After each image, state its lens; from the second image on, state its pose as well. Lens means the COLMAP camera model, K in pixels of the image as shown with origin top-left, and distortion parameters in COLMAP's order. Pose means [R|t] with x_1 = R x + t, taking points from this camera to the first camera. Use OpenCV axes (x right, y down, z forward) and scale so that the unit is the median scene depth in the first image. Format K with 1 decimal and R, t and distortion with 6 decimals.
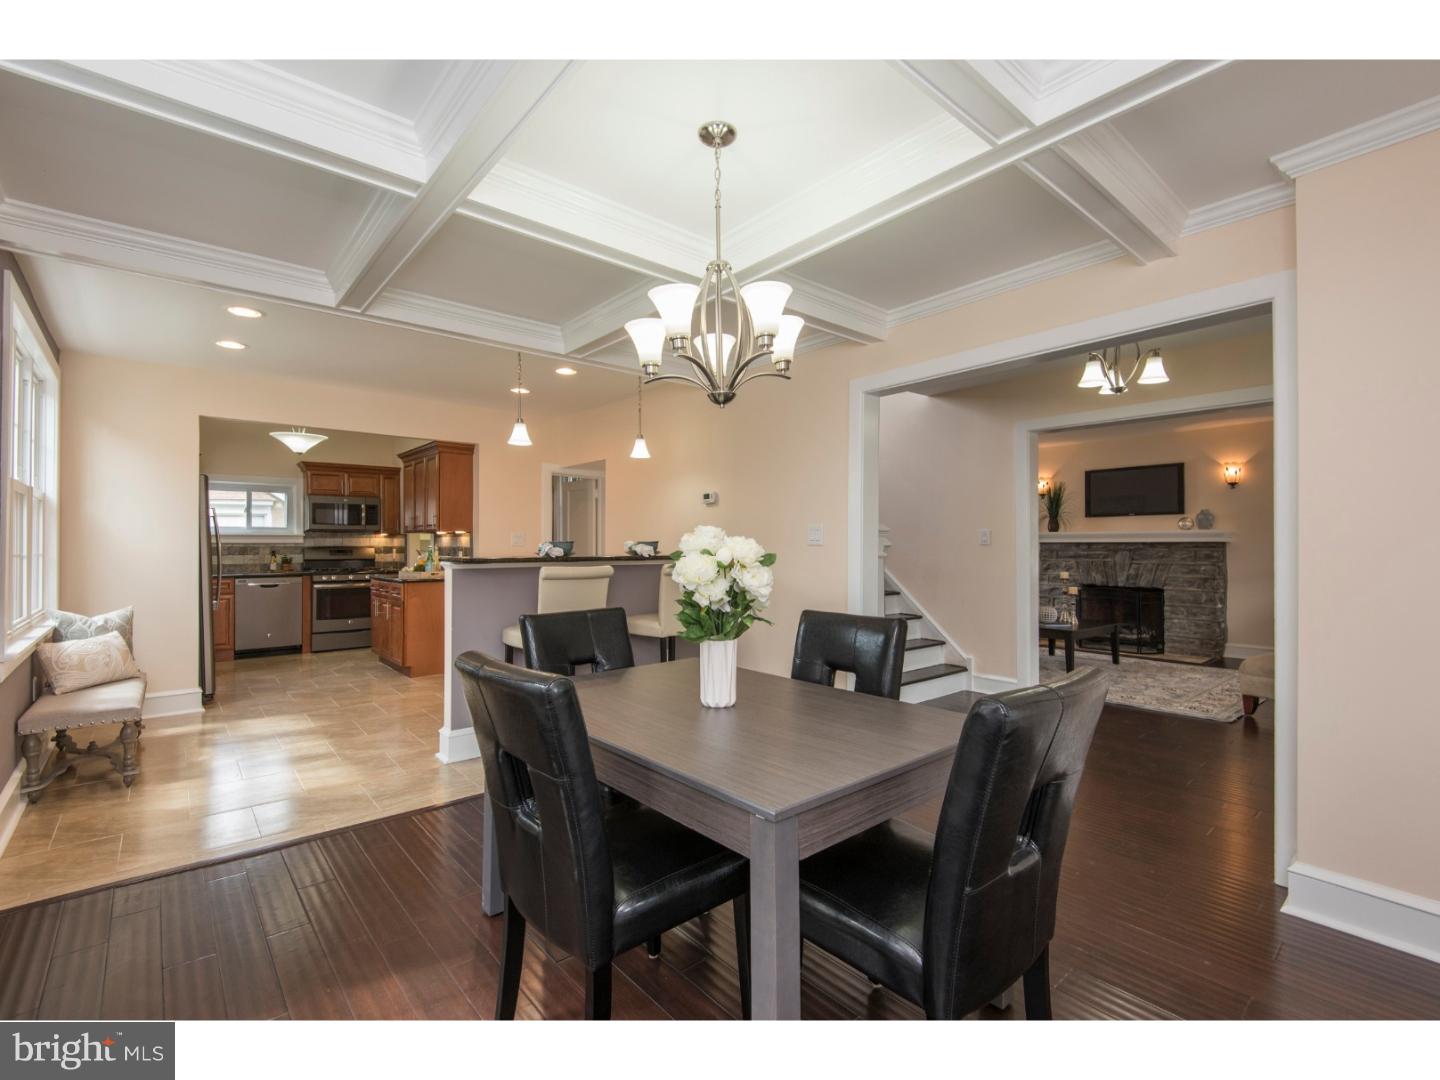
lens RADIAL K [[653.0, 0, 714.1], [0, 653.0, 540.2], [0, 0, 1]] dist [0.021095, -0.017924]
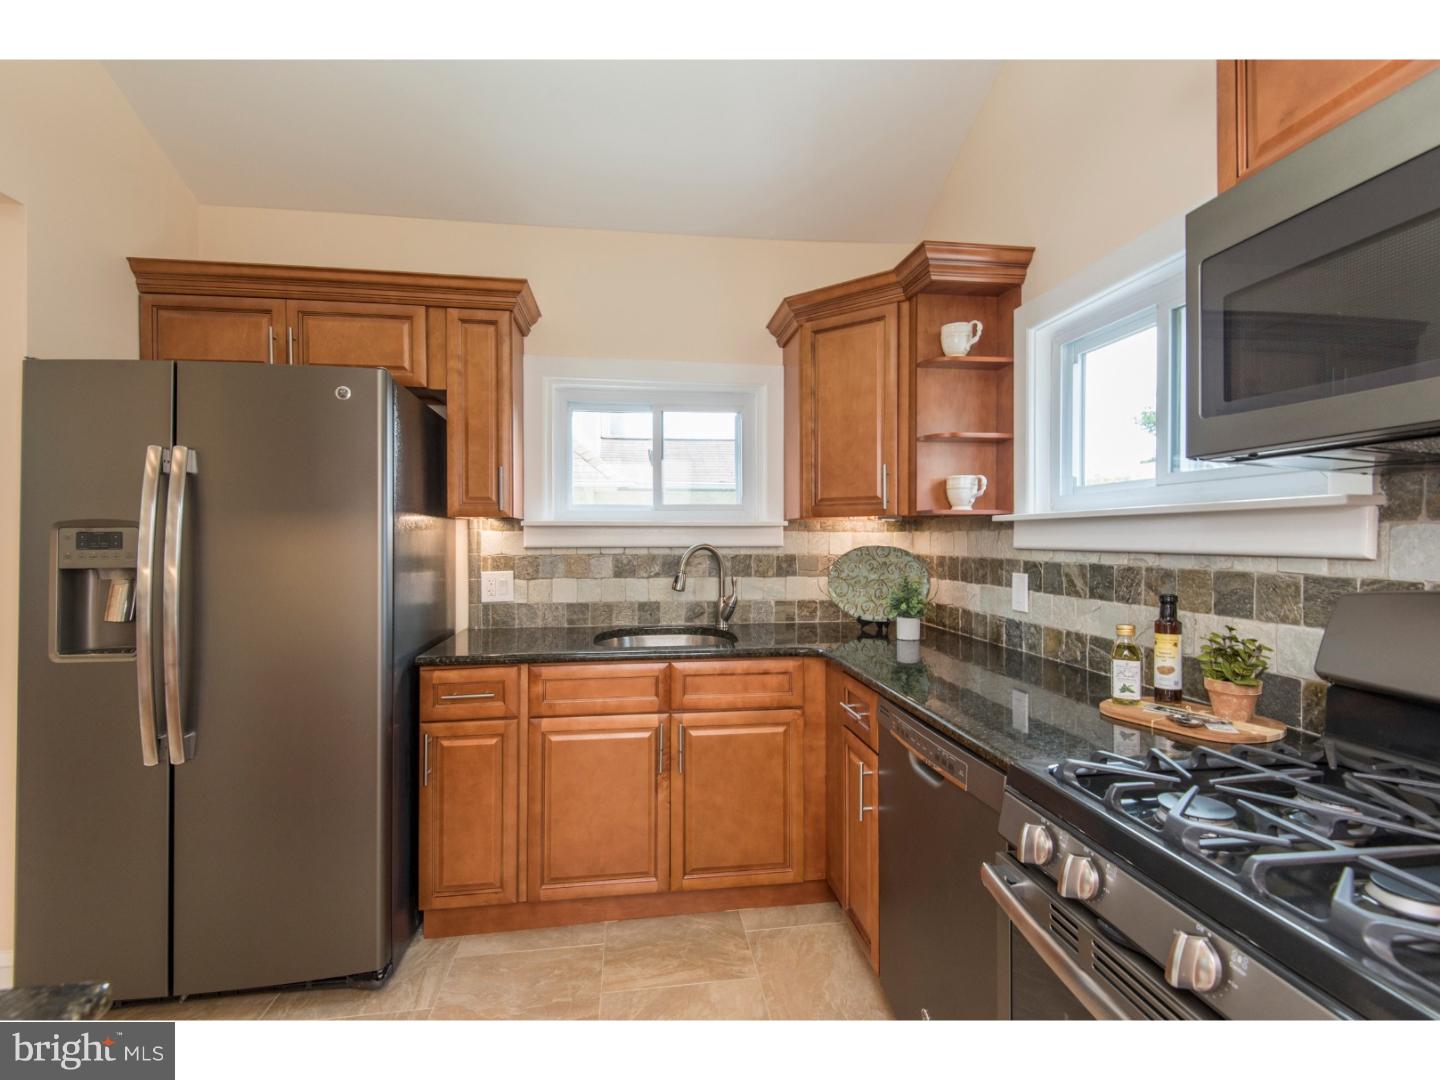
lens RADIAL K [[673.9, 0, 721.4], [0, 673.9, 535.7], [0, 0, 1]] dist [0.031081, -0.020119]
pose [[-0.527904, 0.002992, -0.849299, -0.478265], [0.008938, 0.999958, -0.002033, -0.002105], [0.849257, -0.008664, -0.527908, 1.088148]]
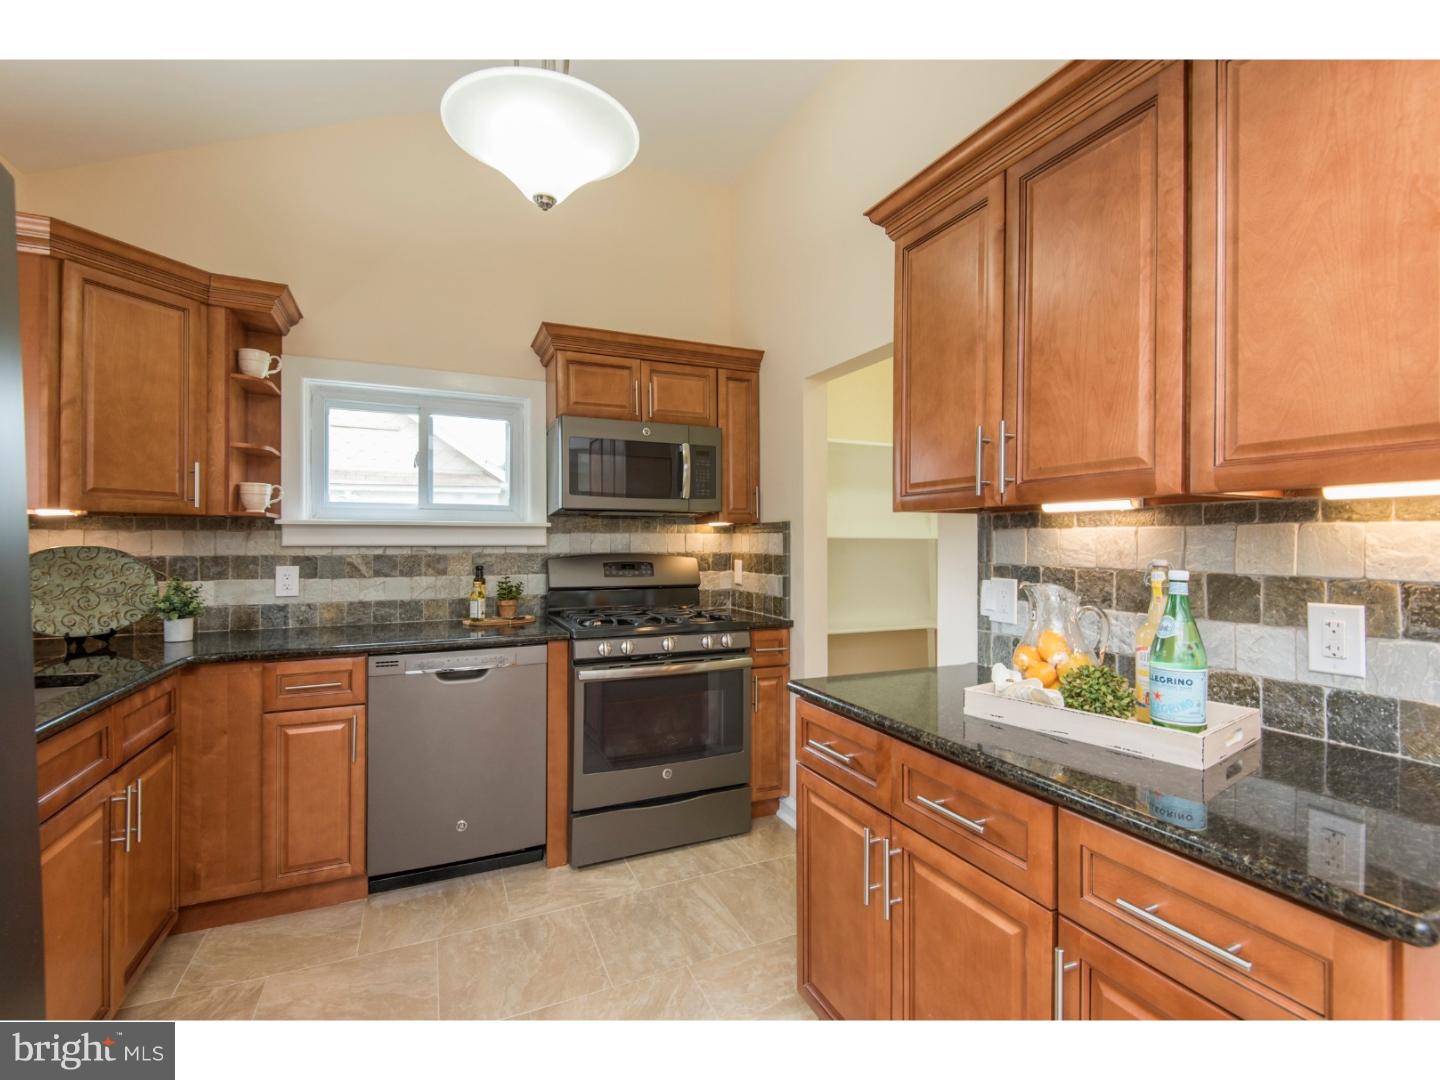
lens RADIAL K [[653.0, 0, 714.1], [0, 653.0, 540.2], [0, 0, 1]] dist [0.021095, -0.017924]
pose [[0.959707, 0.002173, -0.280994, -0.473153], [-0.000971, 0.999990, 0.004418, -0.000922], [0.281001, -0.003967, 0.959699, 0.736280]]
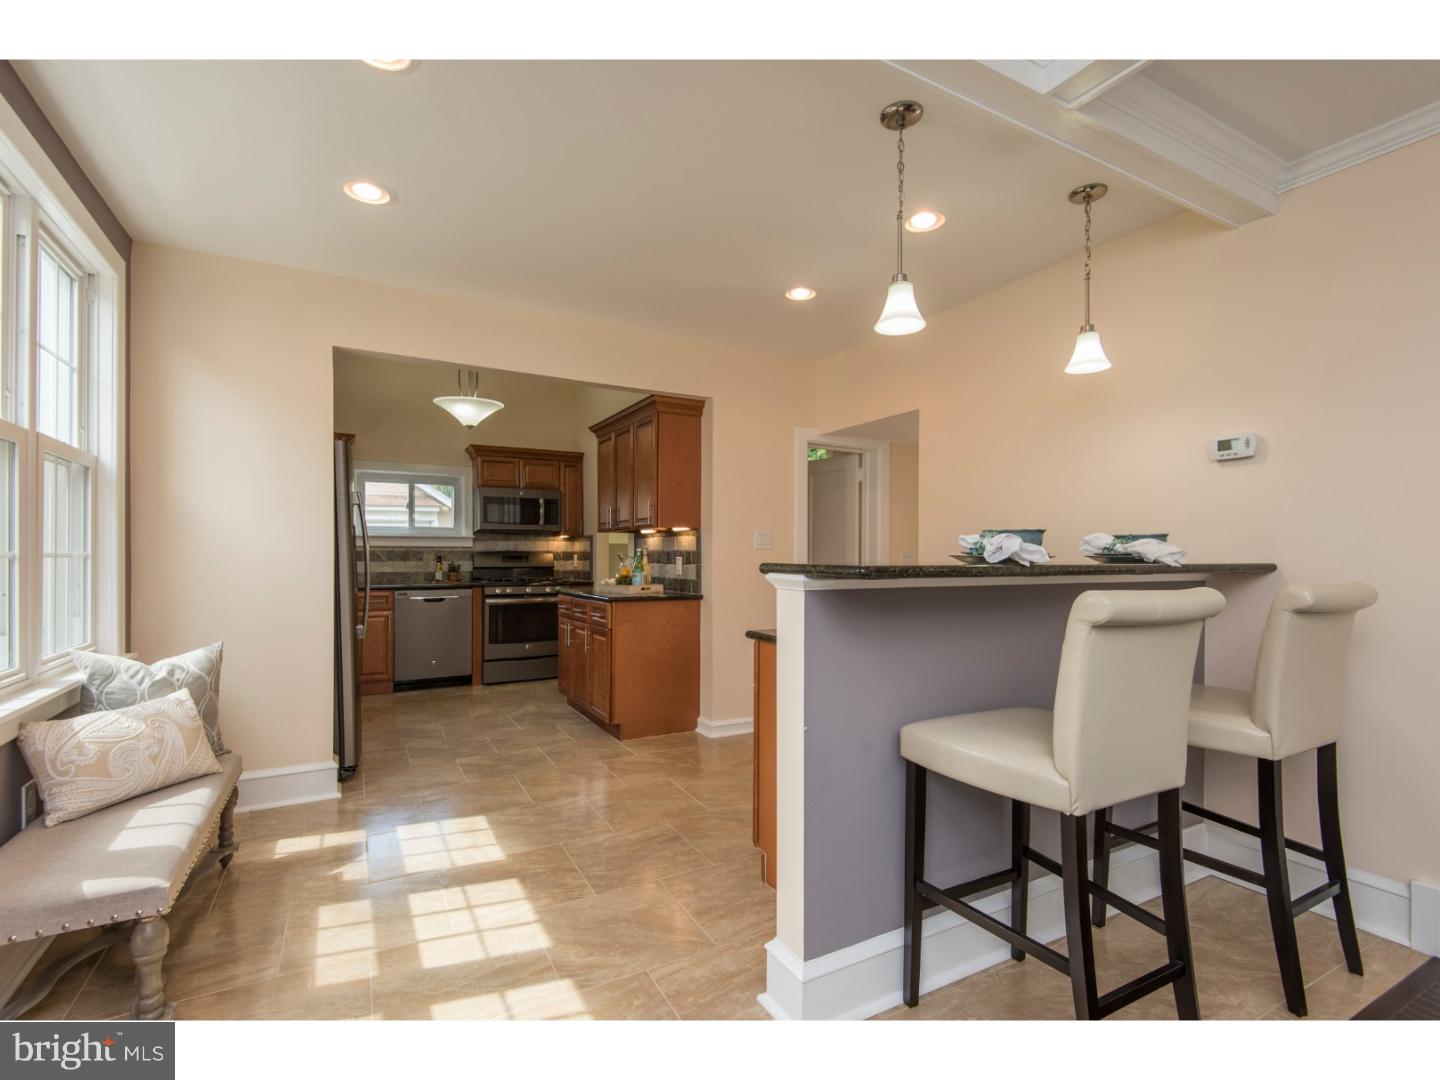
lens RADIAL K [[659.1, 0, 740.9], [0, 659.1, 551.2], [0, 0, 1]] dist [0.018664, -0.000374]
pose [[0.986551, 0.001466, -0.163445, -0.187834], [-0.001101, 0.999997, 0.002322, 0.008371], [0.163448, -0.002111, 0.986550, 0.282124]]
